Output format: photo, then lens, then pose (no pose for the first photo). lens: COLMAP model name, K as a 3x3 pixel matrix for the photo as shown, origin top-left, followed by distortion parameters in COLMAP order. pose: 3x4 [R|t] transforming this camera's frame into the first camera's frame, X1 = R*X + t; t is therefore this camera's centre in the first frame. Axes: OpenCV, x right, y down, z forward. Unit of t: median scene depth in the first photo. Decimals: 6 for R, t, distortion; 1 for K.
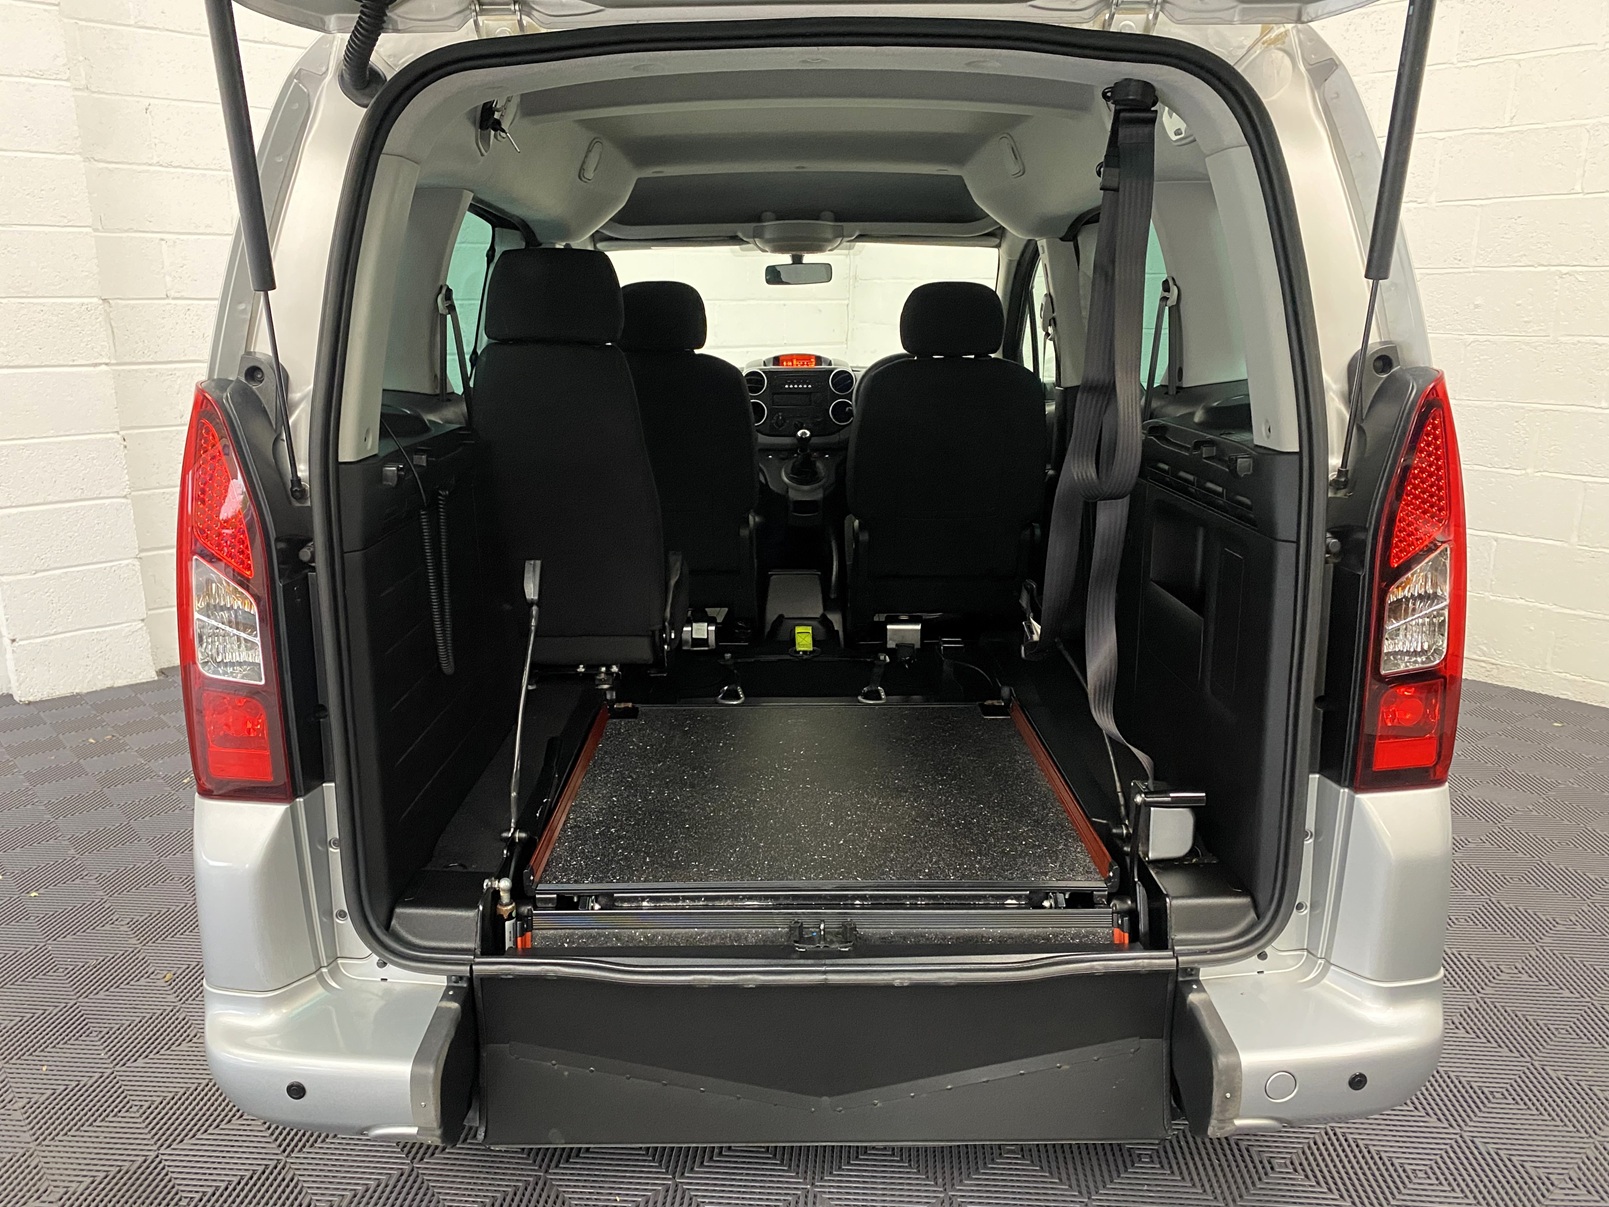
lens RADIAL K [[1291.7, 0, 804.5], [0, 1291.7, 603.5], [0, 0, 1]] dist [-0.001252, 0.003866]
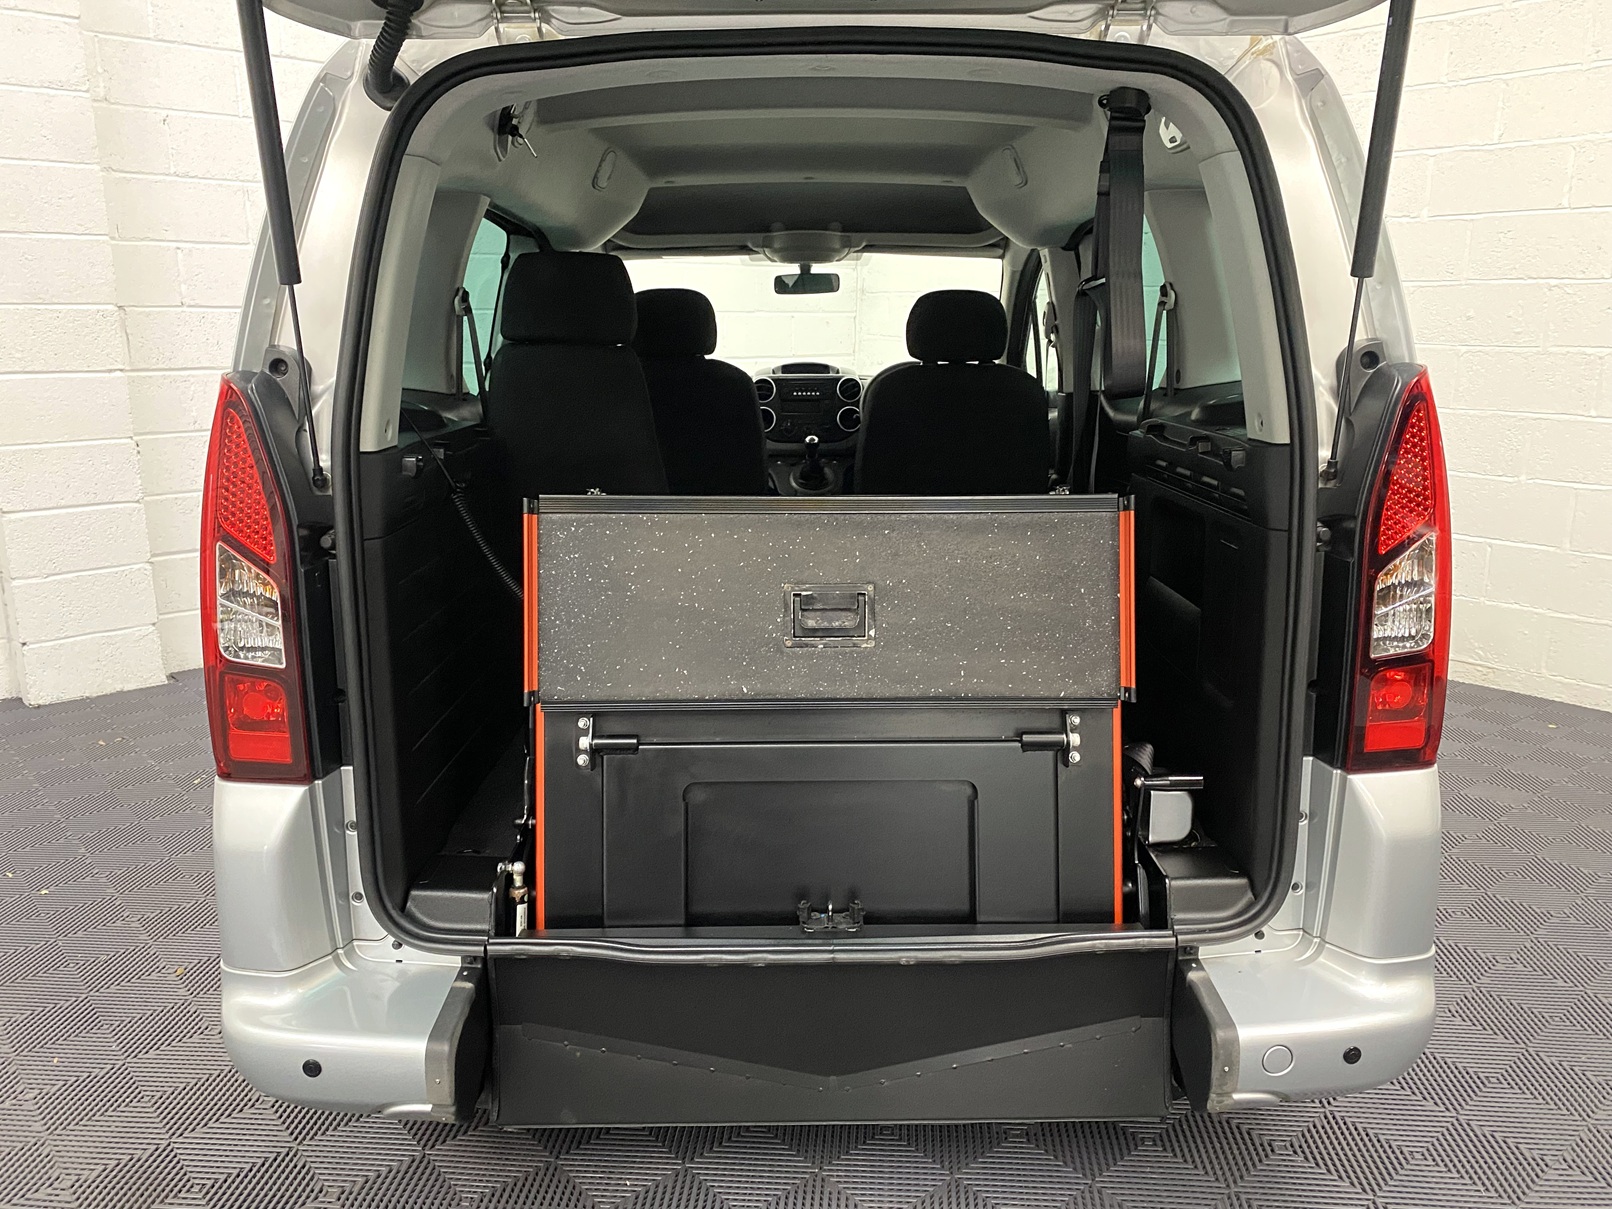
lens RADIAL K [[1287.5, 0, 828.0], [0, 1287.5, 584.8], [0, 0, 1]] dist [0.004904, -0.002536]
pose [[0.999921, 0.000543, 0.012526, -0.000881], [-0.000215, 0.999658, -0.026133, 0.019989], [-0.012536, 0.026128, 0.999580, -0.023372]]
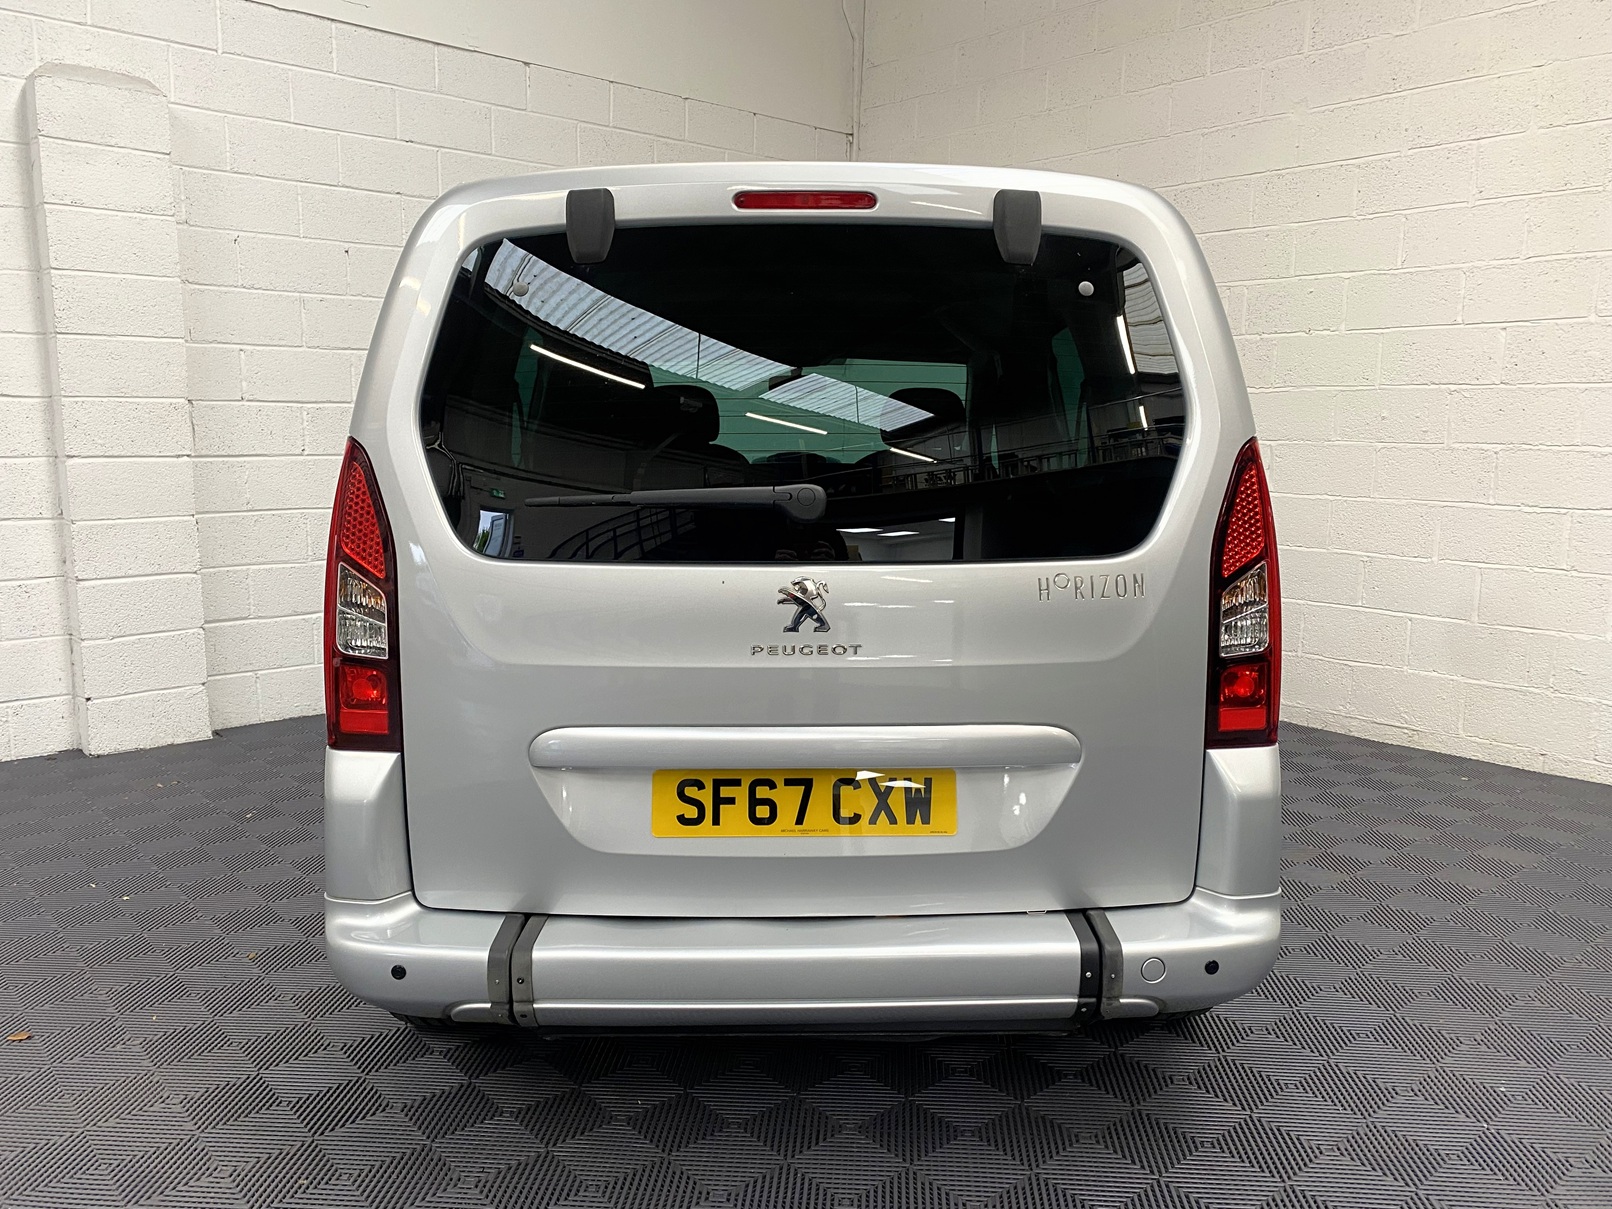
lens RADIAL K [[1284.4, 0, 835.2], [0, 1284.4, 573.2], [0, 0, 1]] dist [0.001397, -0.003766]
pose [[0.999739, 0.006669, 0.021848, 0.011828], [-0.004094, 0.993256, -0.115867, 0.107143], [-0.022474, 0.115748, 0.993024, -0.287738]]
